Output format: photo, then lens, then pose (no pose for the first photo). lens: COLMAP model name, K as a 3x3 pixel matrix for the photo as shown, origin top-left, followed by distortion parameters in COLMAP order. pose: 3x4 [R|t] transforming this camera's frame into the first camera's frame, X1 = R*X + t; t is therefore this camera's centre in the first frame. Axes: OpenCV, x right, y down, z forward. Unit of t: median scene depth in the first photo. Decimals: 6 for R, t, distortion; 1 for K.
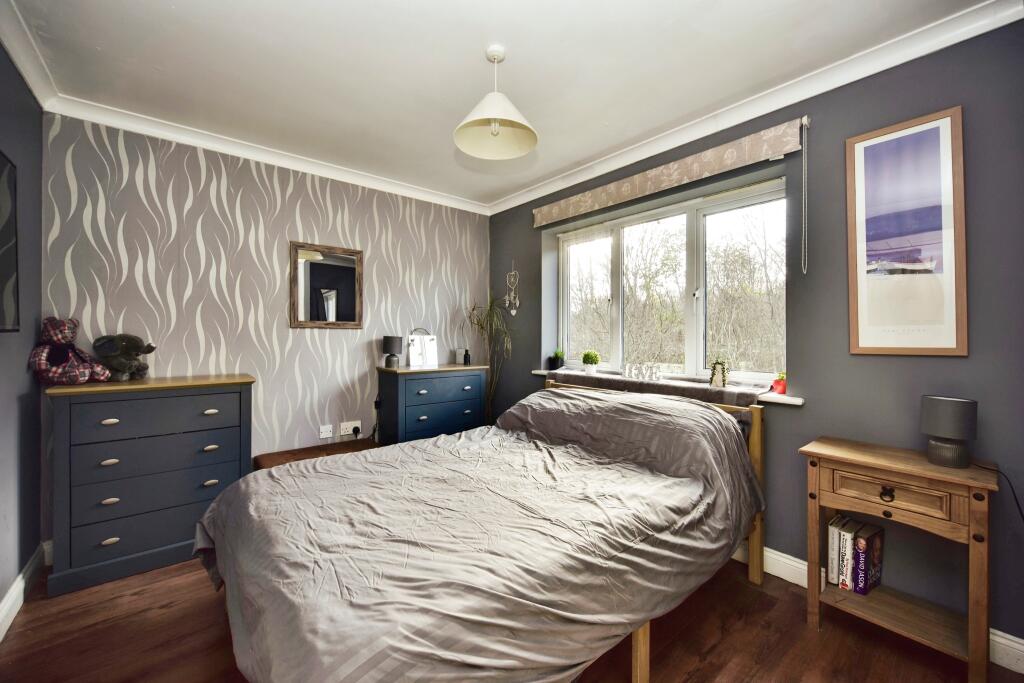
lens RADIAL K [[401.5, 0, 513.9], [0, 401.5, 338.3], [0, 0, 1]] dist [-0.003082, -0.002052]
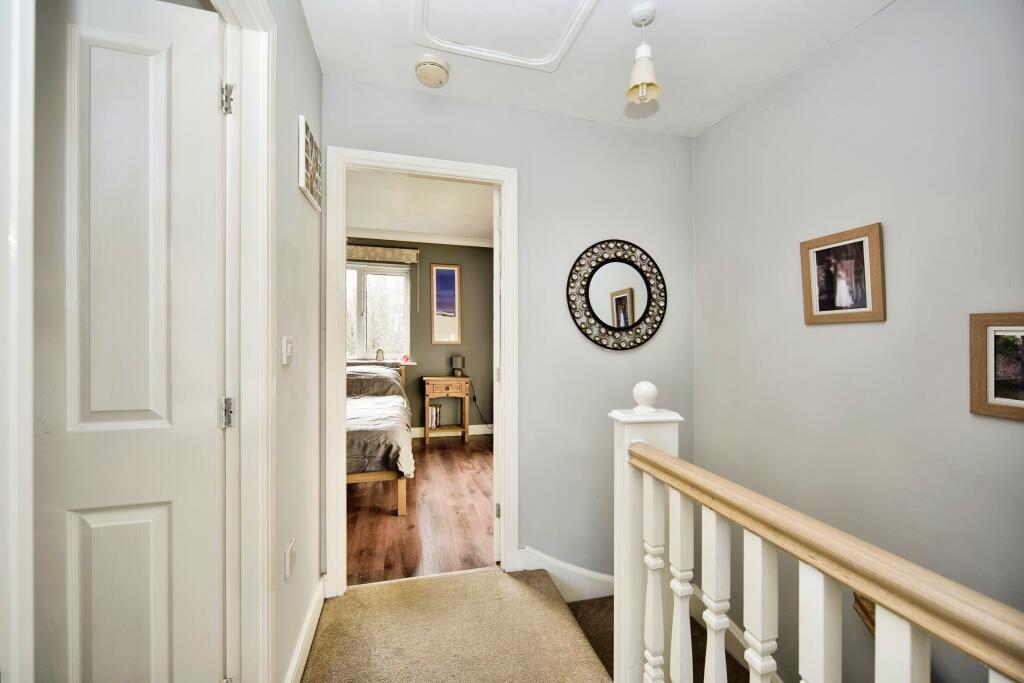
lens RADIAL K [[401.5, 0, 515.7], [0, 401.5, 342.5], [0, 0, 1]] dist [-0.003082, -0.002052]
pose [[0.408252, -0.007254, 0.912840, -1.381591], [-0.003496, 0.999949, 0.009509, 0.001283], [-0.912863, -0.007073, 0.408206, -0.614382]]
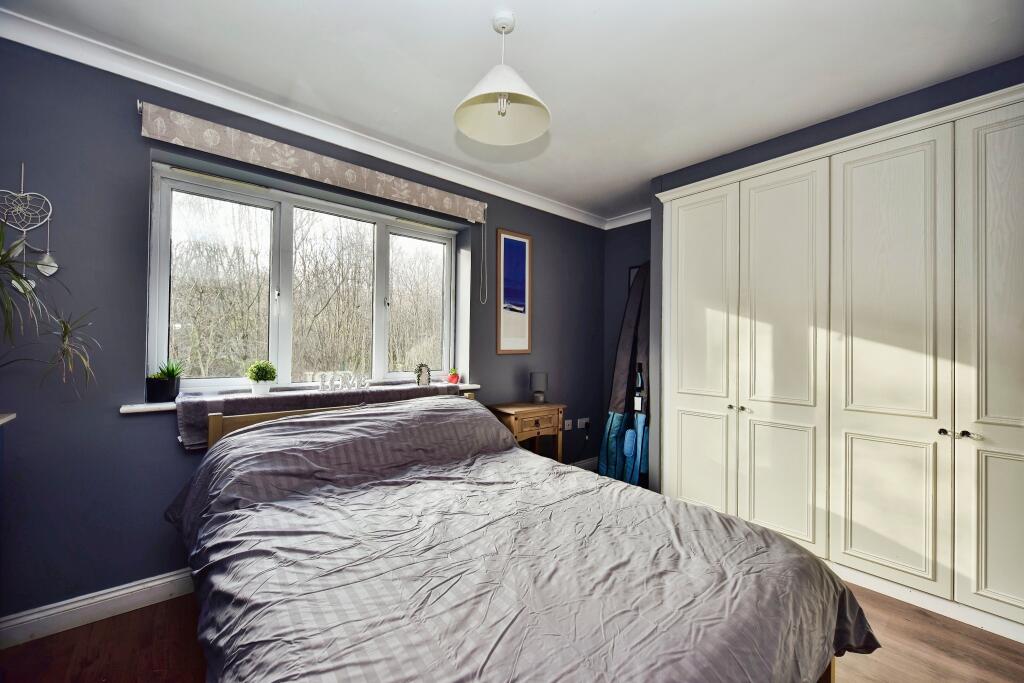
lens RADIAL K [[401.5, 0, 510.3], [0, 401.5, 344.6], [0, 0, 1]] dist [-0.003082, -0.002052]
pose [[-0.001117, -0.005011, 0.999987, -0.876784], [-0.007149, 0.999962, 0.005003, -0.011222], [-0.999974, -0.007144, -0.001153, 0.935987]]
